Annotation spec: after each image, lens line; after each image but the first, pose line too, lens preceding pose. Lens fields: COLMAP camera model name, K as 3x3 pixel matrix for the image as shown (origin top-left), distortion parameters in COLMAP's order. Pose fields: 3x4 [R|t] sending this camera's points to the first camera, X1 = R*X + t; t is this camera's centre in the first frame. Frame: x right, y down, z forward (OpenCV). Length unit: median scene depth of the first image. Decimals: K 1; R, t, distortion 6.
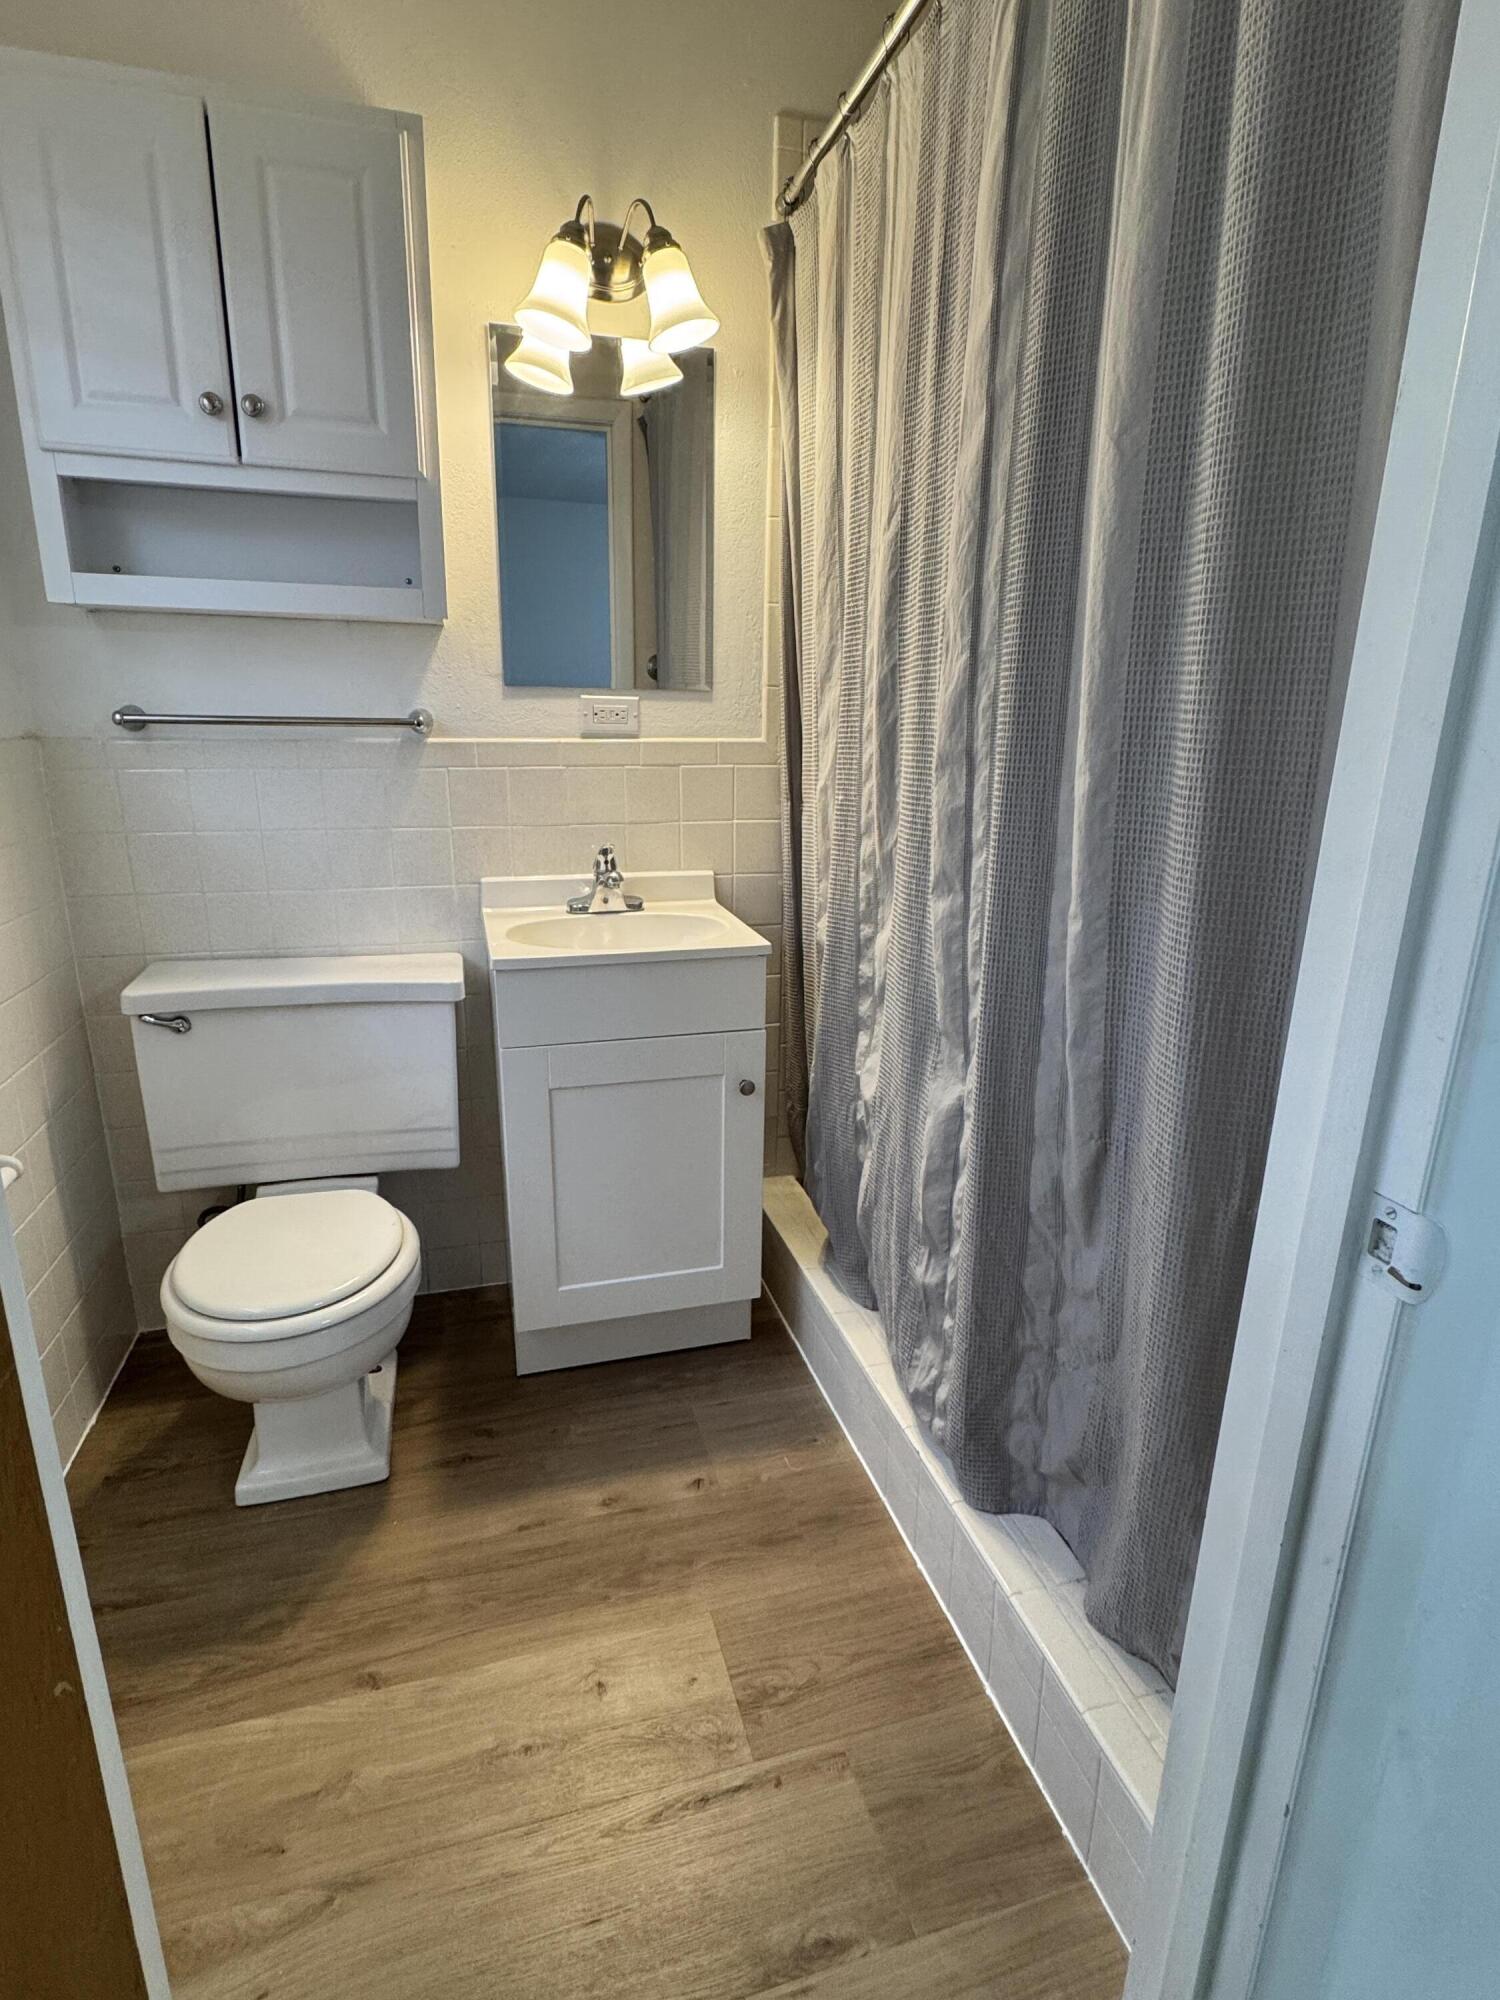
lens RADIAL K [[1018.6, 0, 756.3], [0, 1018.6, 998.9], [0, 0, 1]] dist [-0.007892, 0.002572]
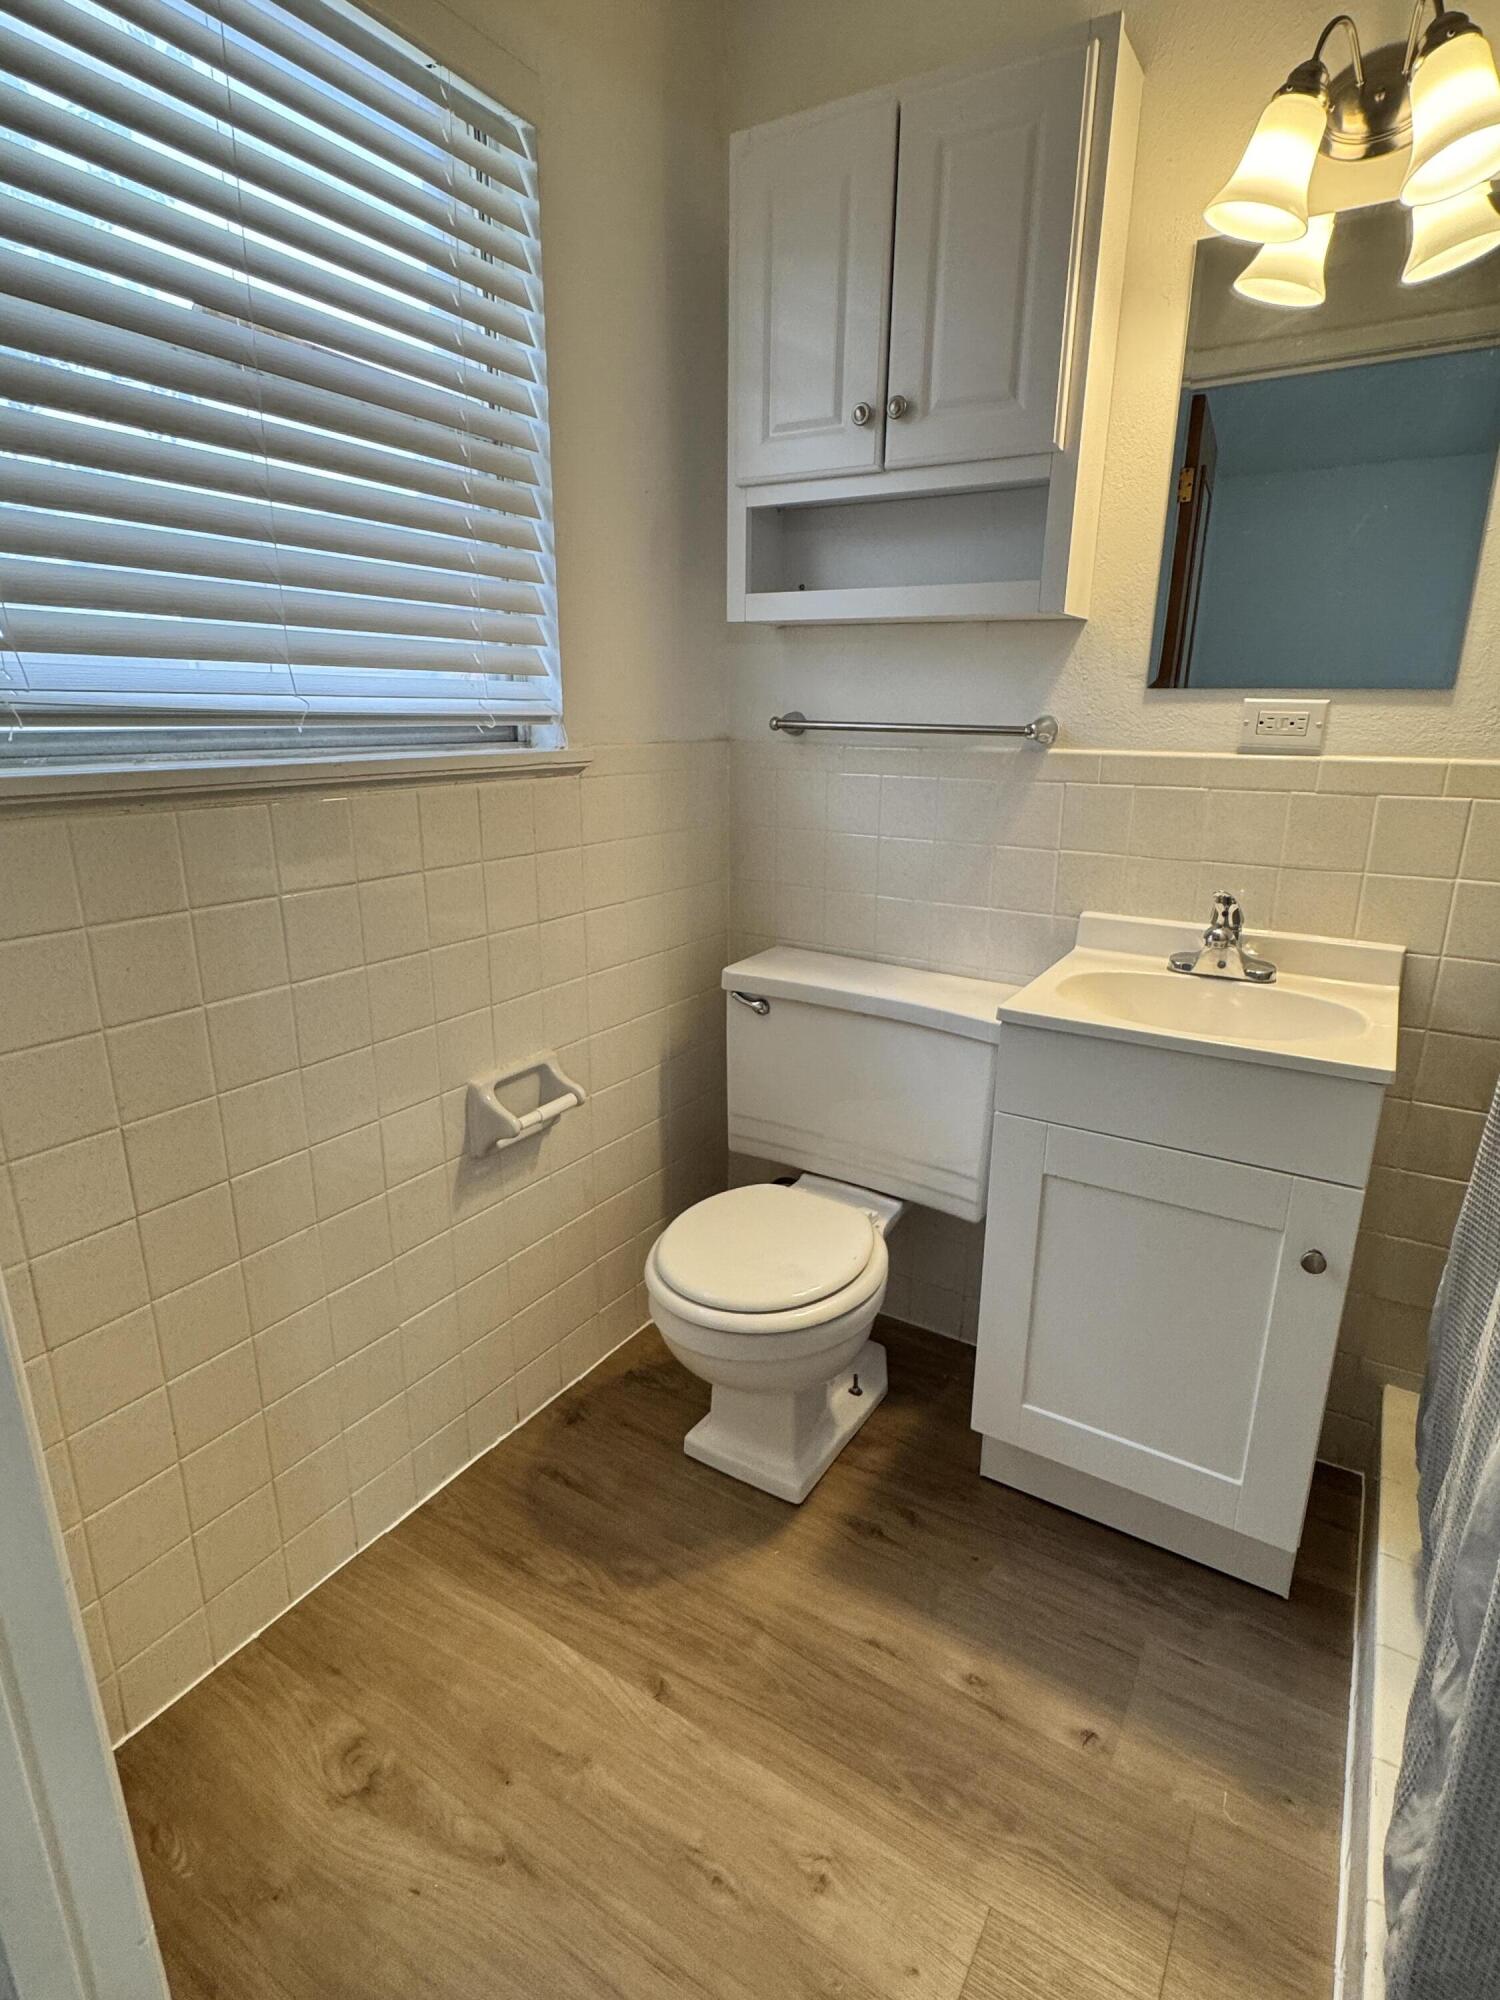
lens RADIAL K [[1018.6, 0, 750.4], [0, 1018.6, 998.5], [0, 0, 1]] dist [-0.007892, 0.002572]
pose [[0.668977, 0.198517, -0.716282, 0.200337], [-0.203394, 0.975784, 0.080477, -0.067895], [0.714913, 0.091850, 0.693154, 0.238914]]
